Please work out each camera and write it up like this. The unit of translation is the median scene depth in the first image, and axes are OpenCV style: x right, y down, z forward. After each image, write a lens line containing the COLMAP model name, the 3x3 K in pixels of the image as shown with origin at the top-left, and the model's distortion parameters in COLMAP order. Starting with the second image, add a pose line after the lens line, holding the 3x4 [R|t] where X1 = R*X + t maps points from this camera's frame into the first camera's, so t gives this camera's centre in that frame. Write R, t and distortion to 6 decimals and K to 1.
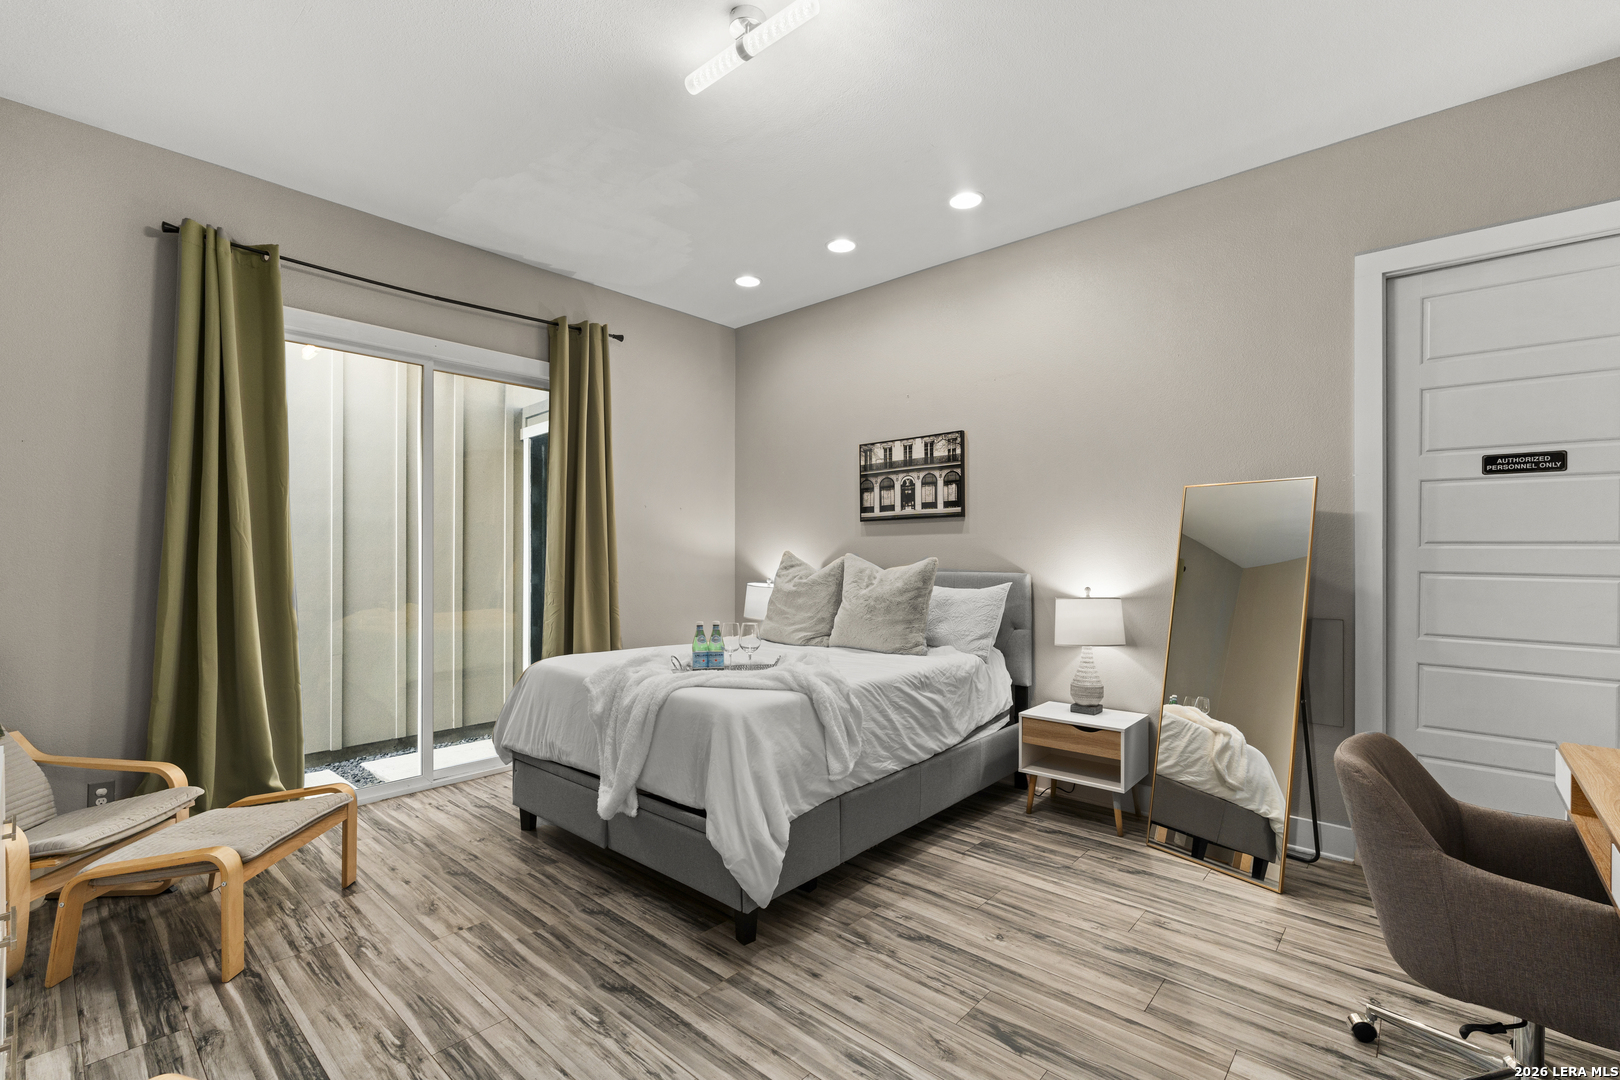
lens RADIAL K [[711.0, 0, 808.0], [0, 711.0, 545.6], [0, 0, 1]] dist [-0.007976, 0.000926]
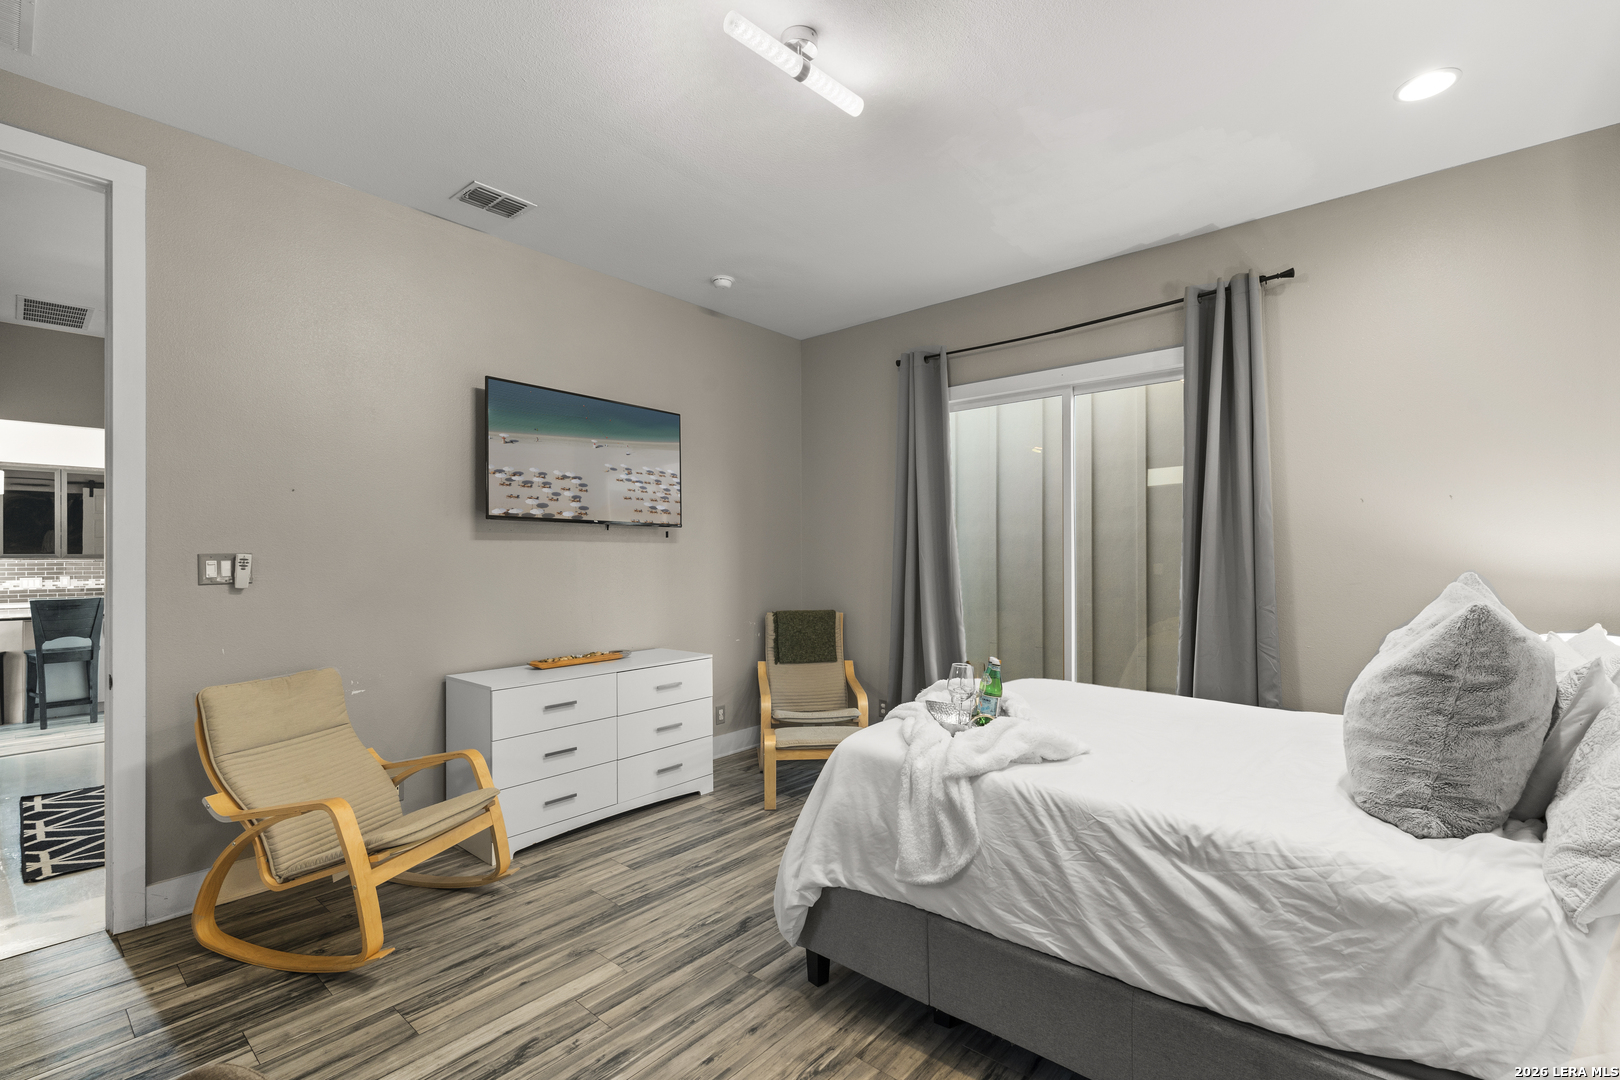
lens RADIAL K [[711.0, 0, 808.8], [0, 711.0, 547.7], [0, 0, 1]] dist [-0.007976, 0.000926]
pose [[0.025294, -0.008818, -0.999641, 0.714153], [0.008473, 0.999927, -0.008606, -0.017828], [0.999644, -0.008253, 0.025367, 0.788771]]
